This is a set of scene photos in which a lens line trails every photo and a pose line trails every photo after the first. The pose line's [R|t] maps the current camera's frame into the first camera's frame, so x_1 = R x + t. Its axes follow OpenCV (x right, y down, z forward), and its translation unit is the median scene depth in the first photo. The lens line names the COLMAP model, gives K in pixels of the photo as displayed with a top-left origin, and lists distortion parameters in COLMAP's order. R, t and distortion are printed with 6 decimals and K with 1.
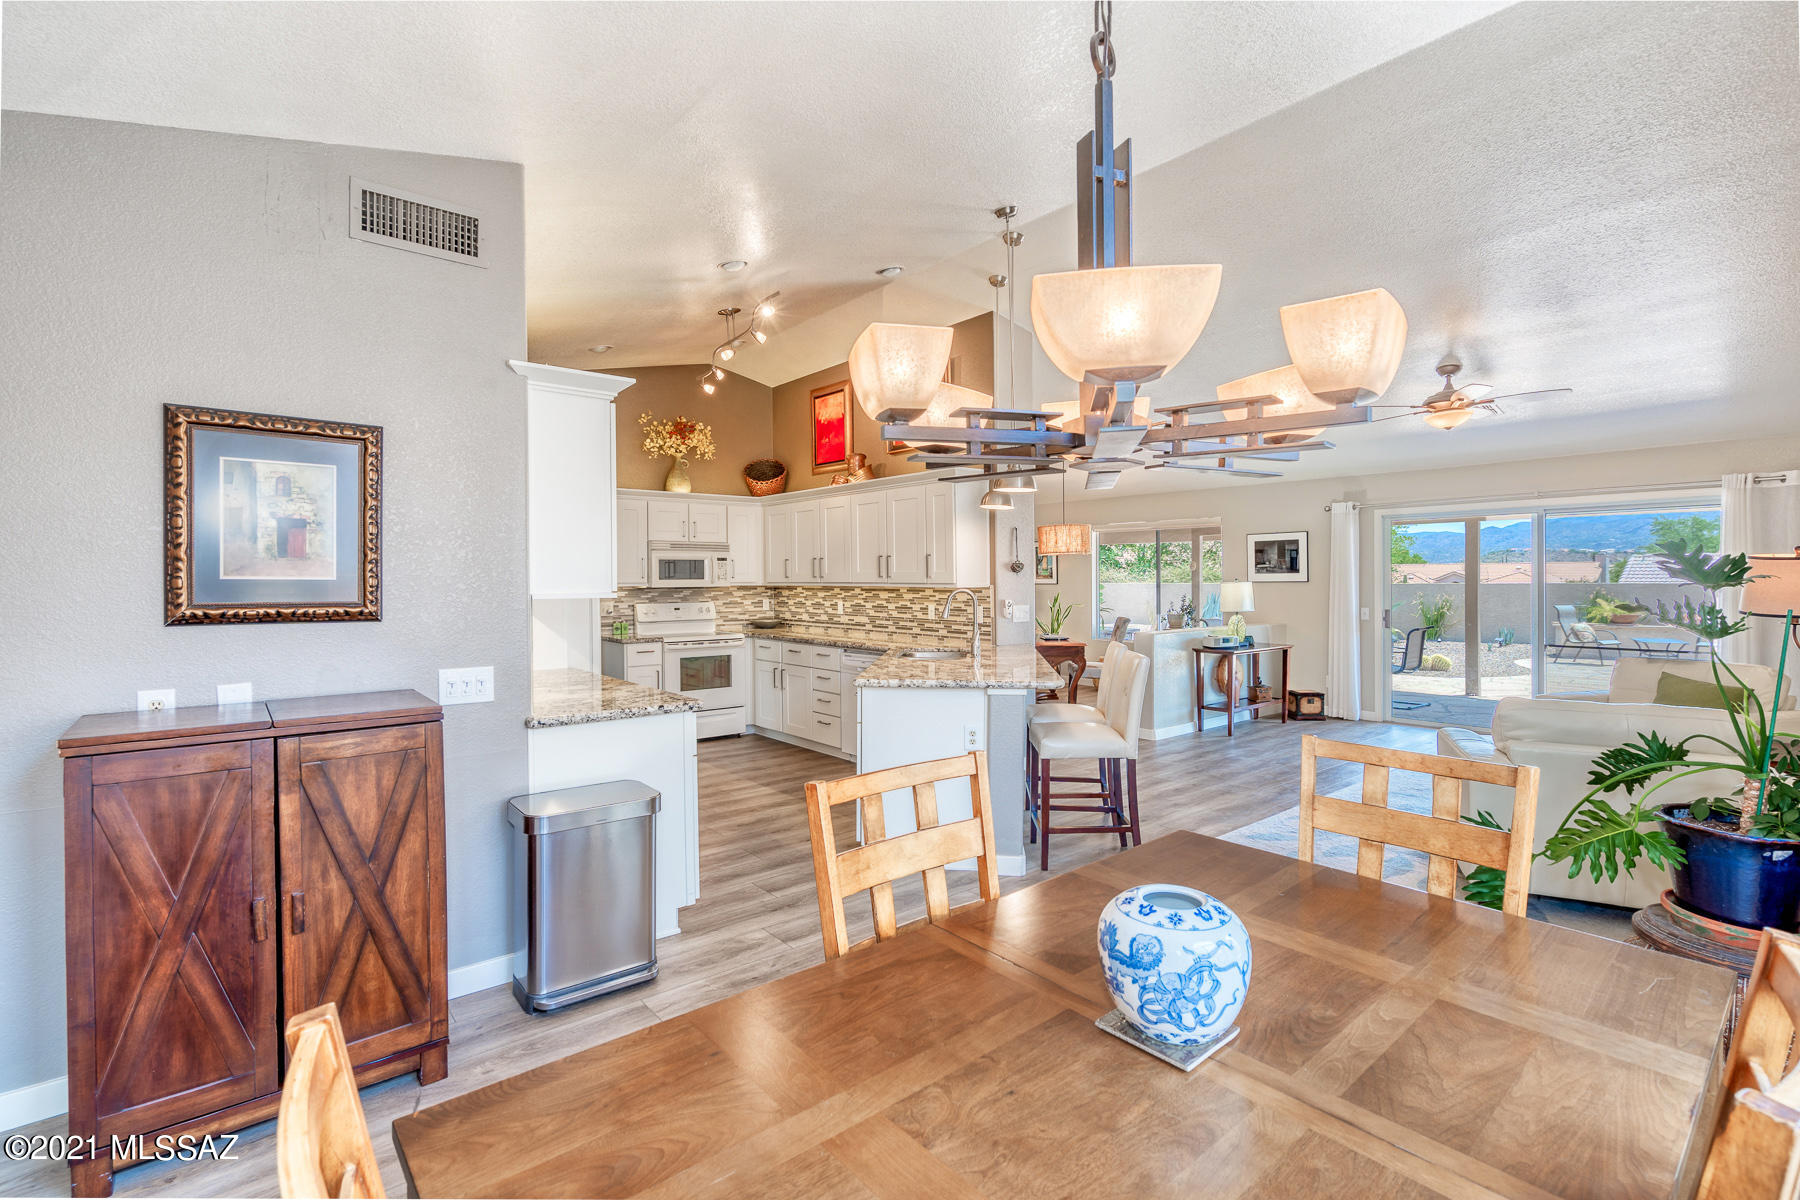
lens RADIAL K [[845.2, 0, 894.3], [0, 845.2, 579.3], [0, 0, 1]] dist [0.000473, 0.000078]
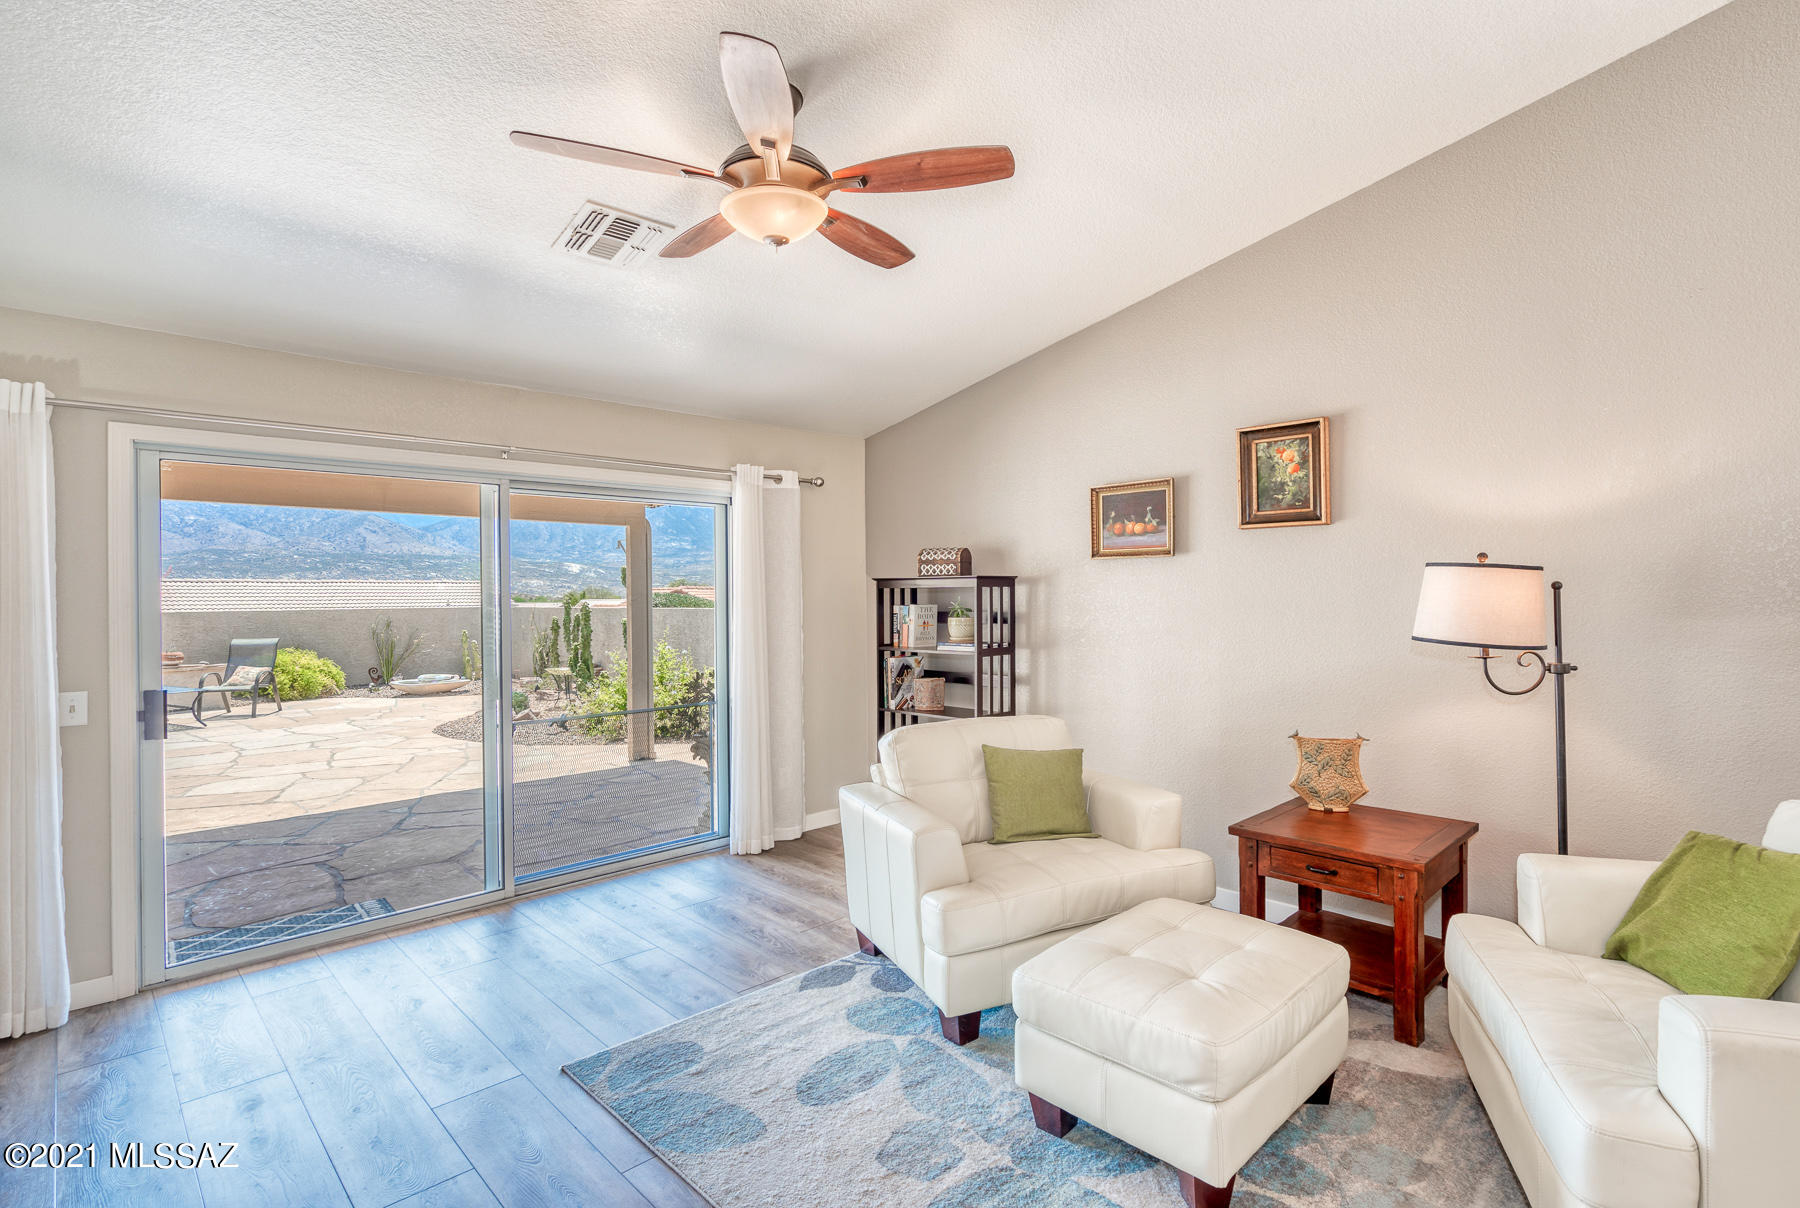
lens RADIAL K [[787.4, 0, 973.1], [0, 787.4, 627.3], [0, 0, 1]] dist [-0.002394, 0.000203]
pose [[-0.133099, -0.032183, 0.990580, 0.179483], [0.002483, 0.999459, 0.032805, -0.003380], [-0.991100, 0.006826, -0.132947, 0.674771]]
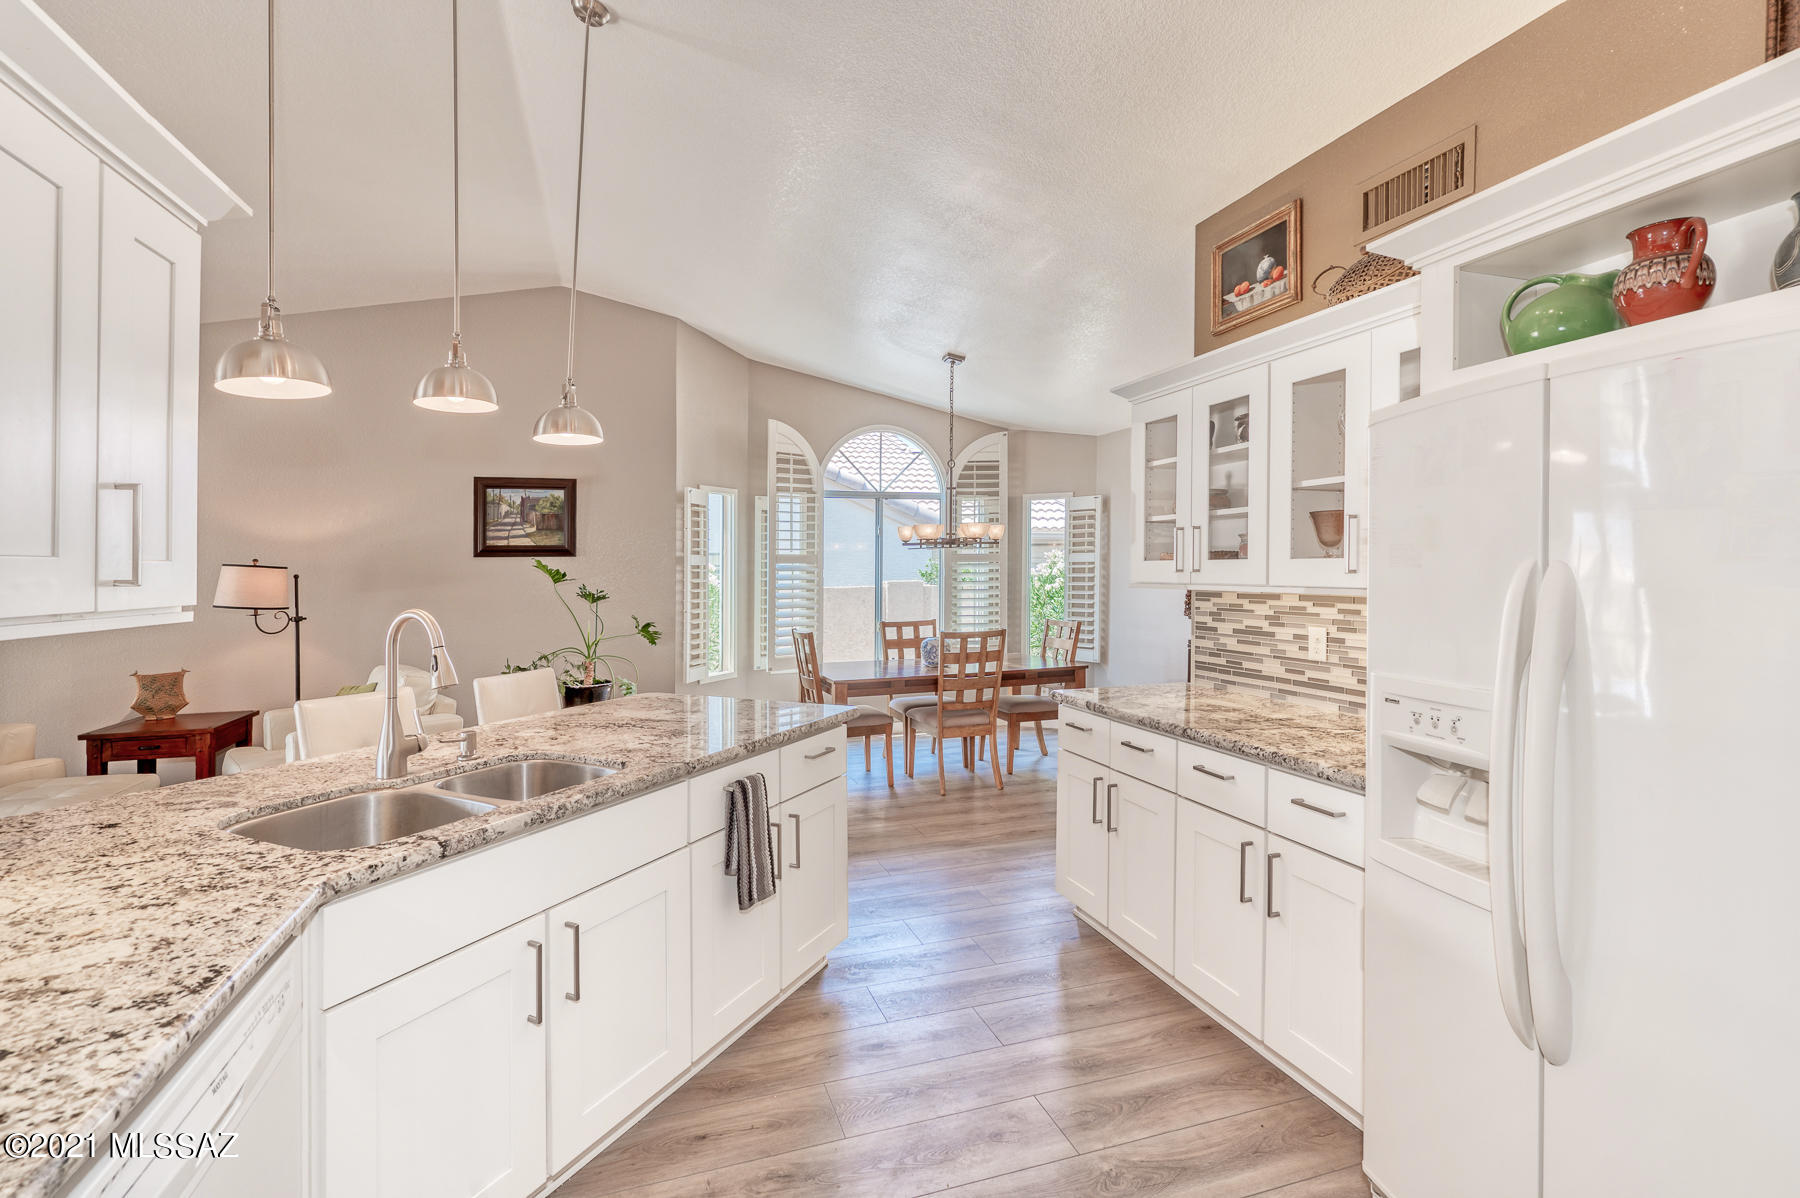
lens RADIAL K [[845.2, 0, 894.3], [0, 845.2, 578.3], [0, 0, 1]] dist [0.000473, 0.000078]
pose [[-0.916212, 0.015166, 0.400406, -0.172367], [0.016178, 0.999869, -0.000853, -0.000177], [-0.400366, 0.005696, -0.916338, 0.798672]]
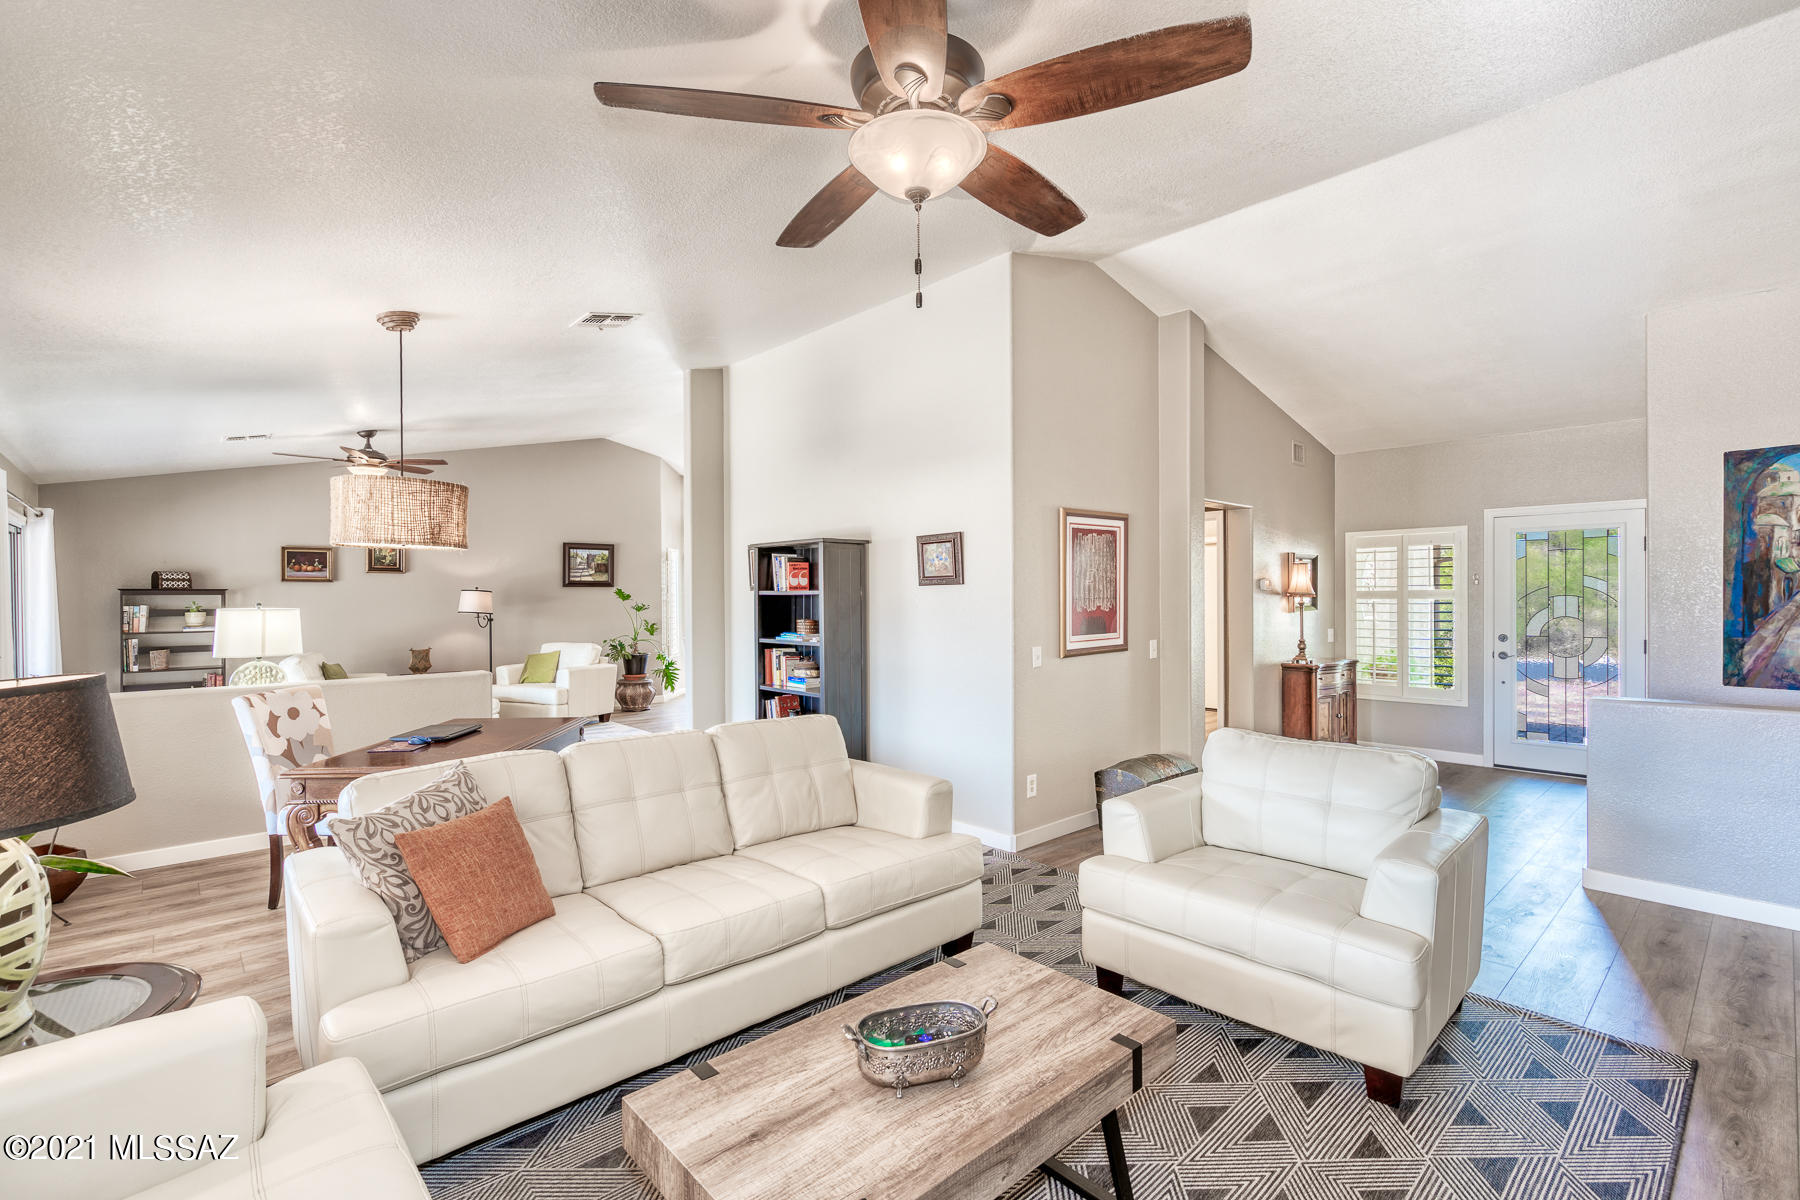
lens RADIAL K [[832.1, 0, 900.0], [0, 832.1, 600.0], [0, 0, 1]] dist [-0.005392, -0.000166]
pose [[-0.999484, 0.010851, -0.030216, -0.053368], [0.010867, 0.999941, -0.000374, 0.001507], [0.030210, -0.000702, -0.999543, 1.478276]]
